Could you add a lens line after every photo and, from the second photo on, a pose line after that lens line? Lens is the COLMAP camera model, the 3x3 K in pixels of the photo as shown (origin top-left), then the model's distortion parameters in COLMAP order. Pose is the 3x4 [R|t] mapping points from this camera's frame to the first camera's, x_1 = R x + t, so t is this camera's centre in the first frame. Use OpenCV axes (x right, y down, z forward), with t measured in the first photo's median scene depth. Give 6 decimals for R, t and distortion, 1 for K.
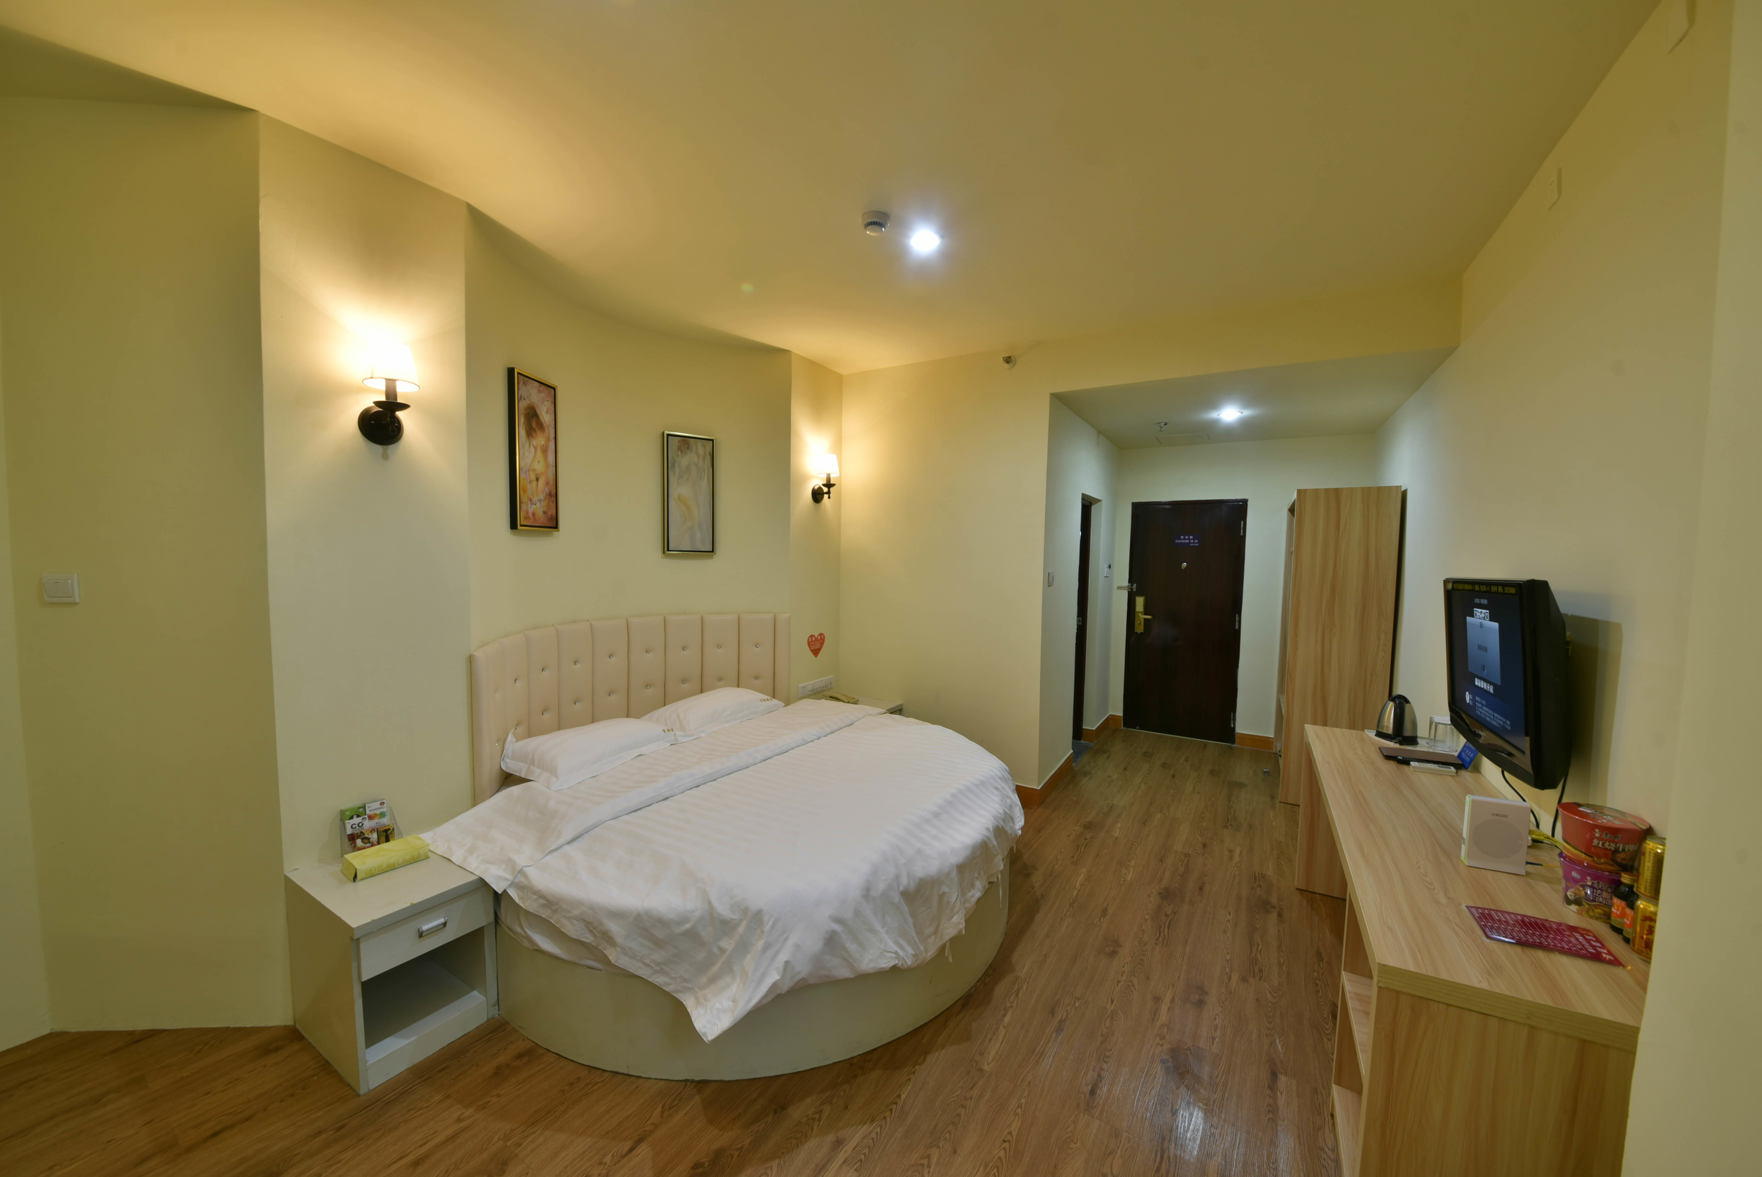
lens RADIAL K [[624.3, 0, 881.0], [0, 624.3, 588.5], [0, 0, 1]] dist [-0.028734, -0.000048]
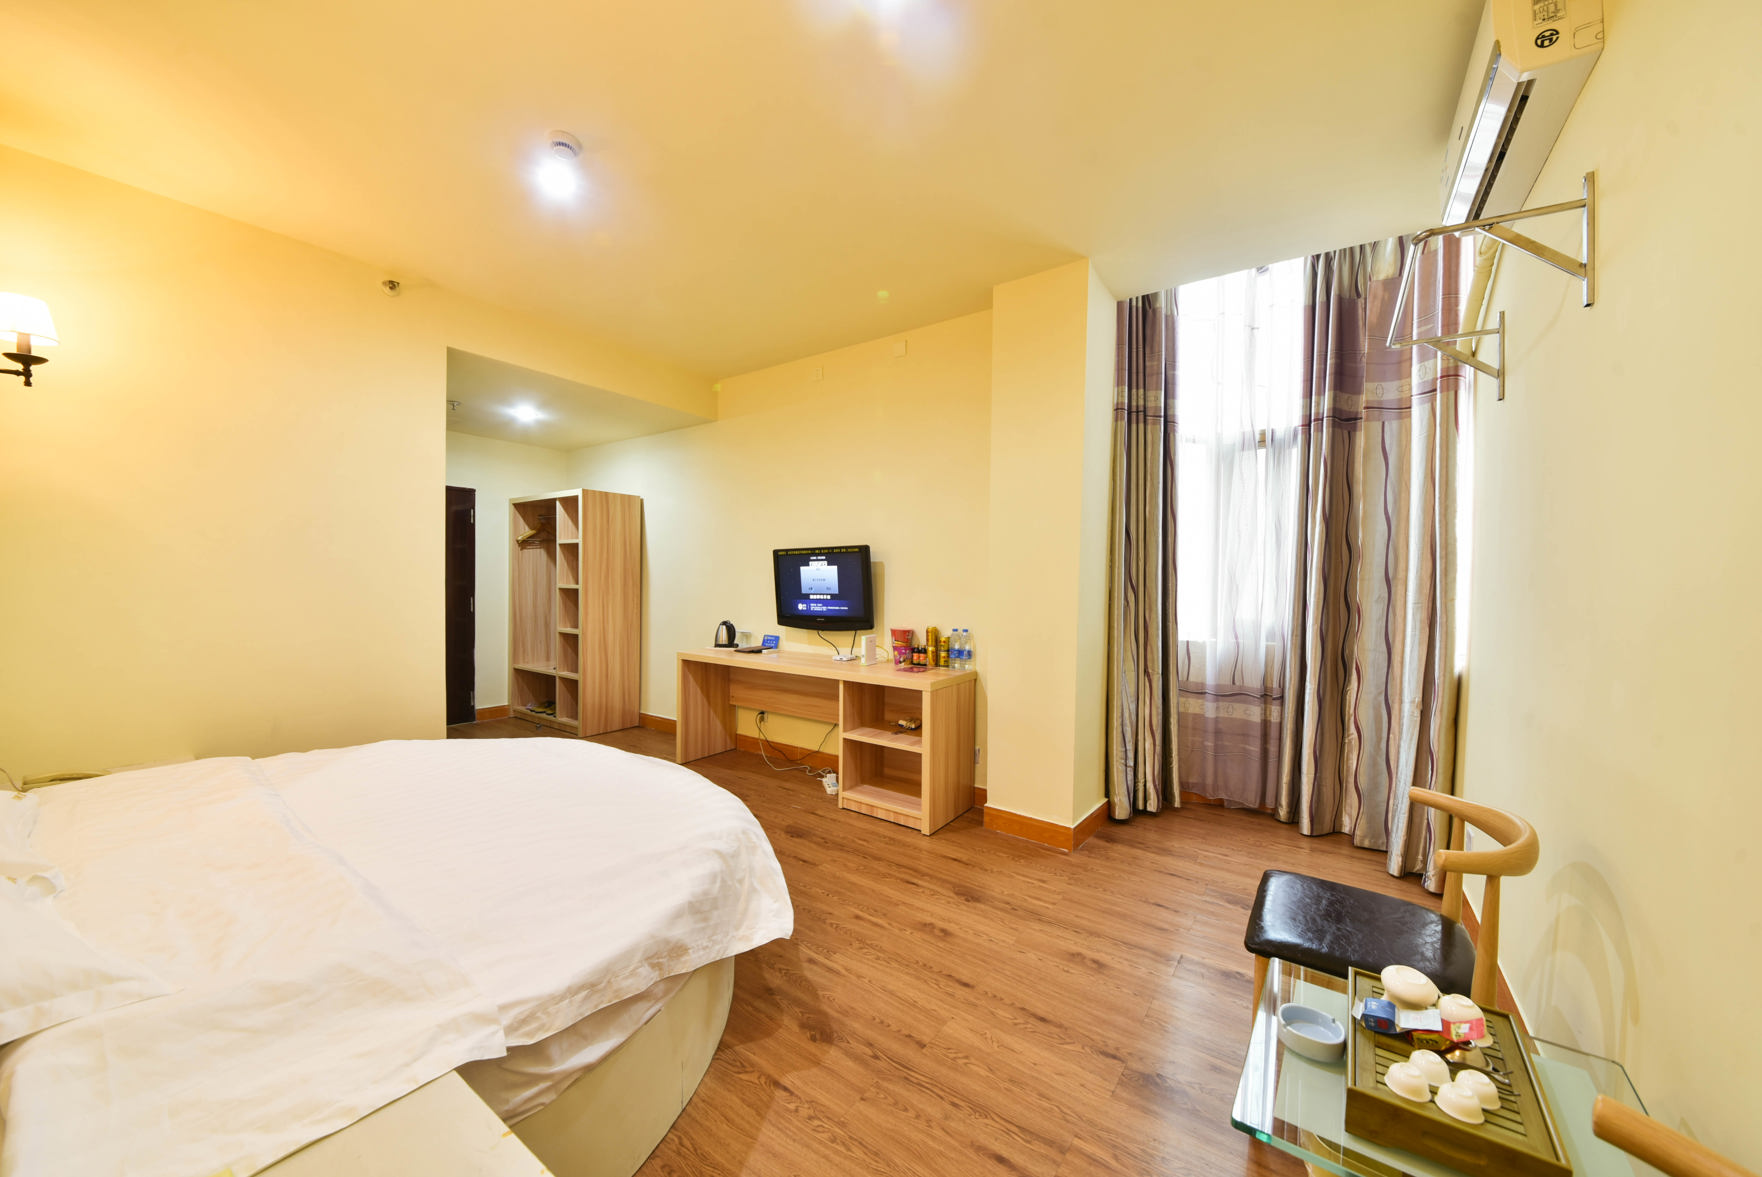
lens RADIAL K [[624.3, 0, 881.0], [0, 624.3, 588.5], [0, 0, 1]] dist [-0.028734, -0.000048]
pose [[0.067123, -0.024471, 0.997445, -0.734617], [0.040778, 0.998931, 0.021763, 0.055930], [-0.996911, 0.039213, 0.068049, 0.401588]]
